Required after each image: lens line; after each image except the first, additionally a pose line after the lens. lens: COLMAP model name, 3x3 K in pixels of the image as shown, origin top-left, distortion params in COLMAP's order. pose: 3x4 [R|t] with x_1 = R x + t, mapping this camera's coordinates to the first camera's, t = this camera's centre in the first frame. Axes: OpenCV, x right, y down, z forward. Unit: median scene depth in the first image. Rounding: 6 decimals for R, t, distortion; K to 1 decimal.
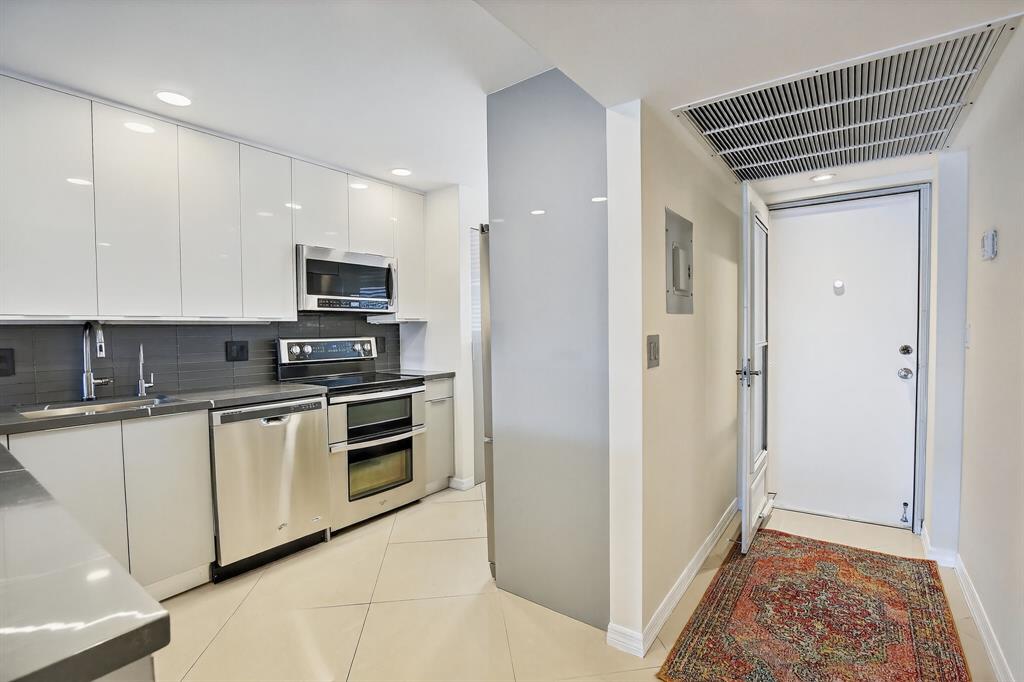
lens RADIAL K [[470.8, 0, 512.7], [0, 470.8, 345.2], [0, 0, 1]] dist [-0.023174, 0.002644]
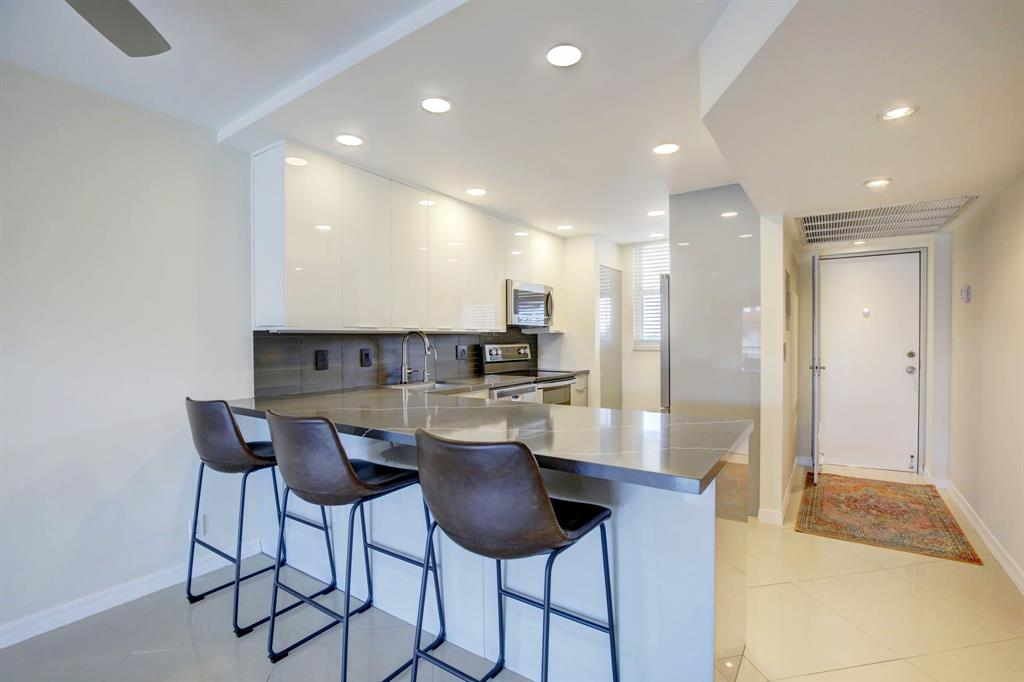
lens RADIAL K [[470.8, 0, 515.2], [0, 470.8, 344.7], [0, 0, 1]] dist [-0.023174, 0.002644]
pose [[0.999242, 0.007407, 0.038218, -0.502059], [-0.006614, 0.999761, -0.020822, 0.017593], [-0.038363, 0.020554, 0.999052, -0.464559]]
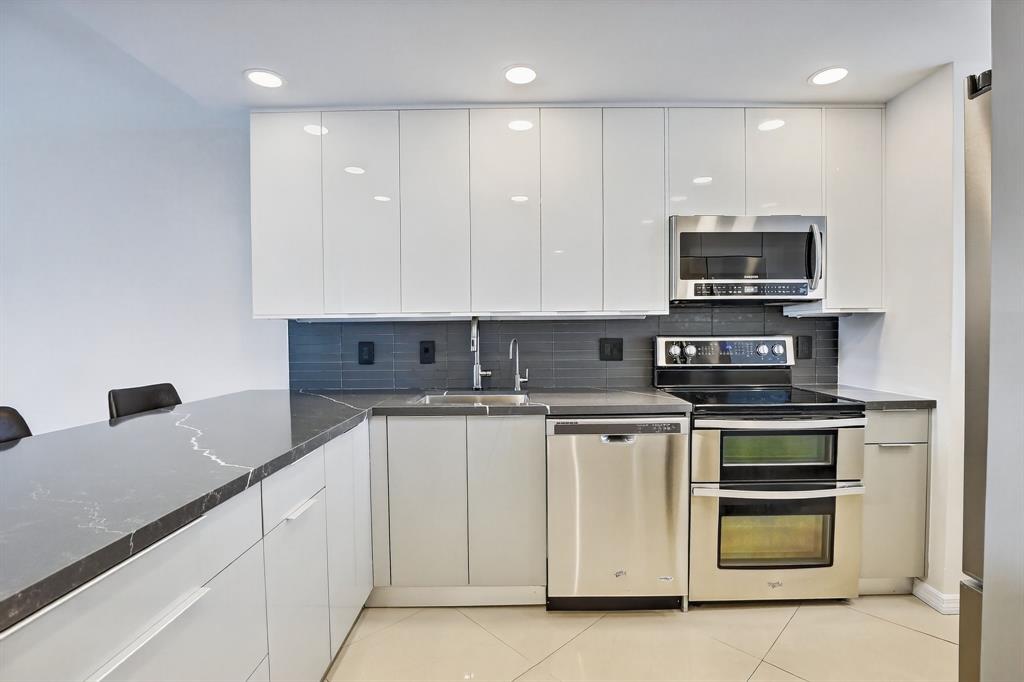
lens RADIAL K [[470.8, 0, 523.0], [0, 470.8, 344.3], [0, 0, 1]] dist [-0.023174, 0.002644]
pose [[0.606755, 0.032076, -0.794242, 0.021168], [-0.025800, 0.999454, 0.020654, -0.011698], [0.794470, 0.007959, 0.607251, 0.337118]]
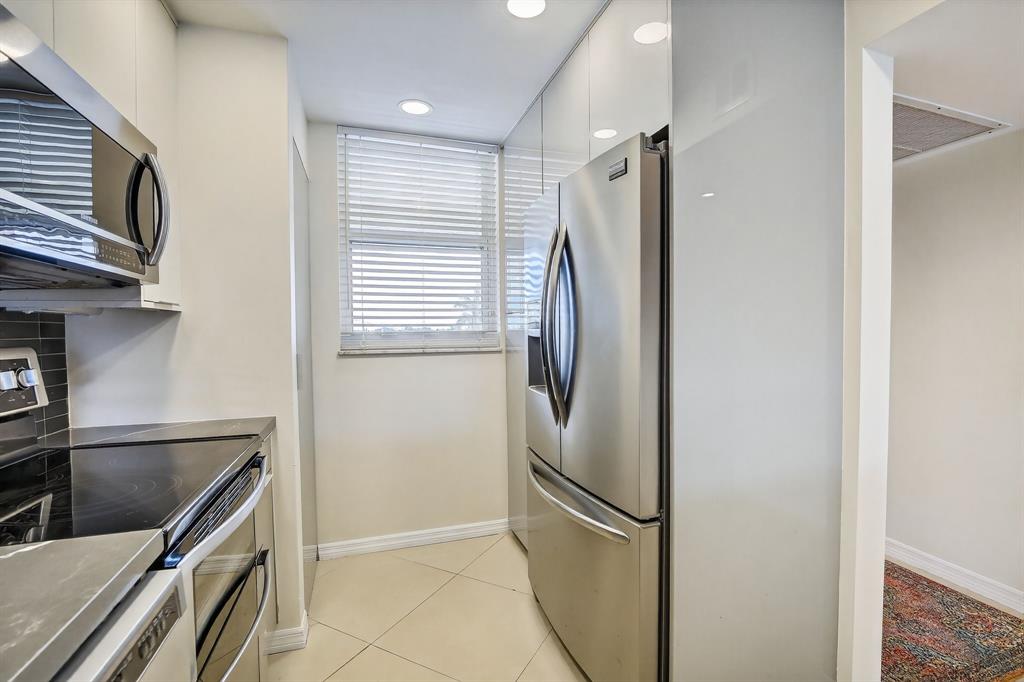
lens RADIAL K [[470.8, 0, 516.5], [0, 470.8, 341.6], [0, 0, 1]] dist [-0.023174, 0.002644]
pose [[0.572262, -0.014523, 0.819943, -0.482243], [0.031328, 0.999501, -0.004161, -0.013529], [-0.819473, 0.028068, 0.572431, 0.666177]]
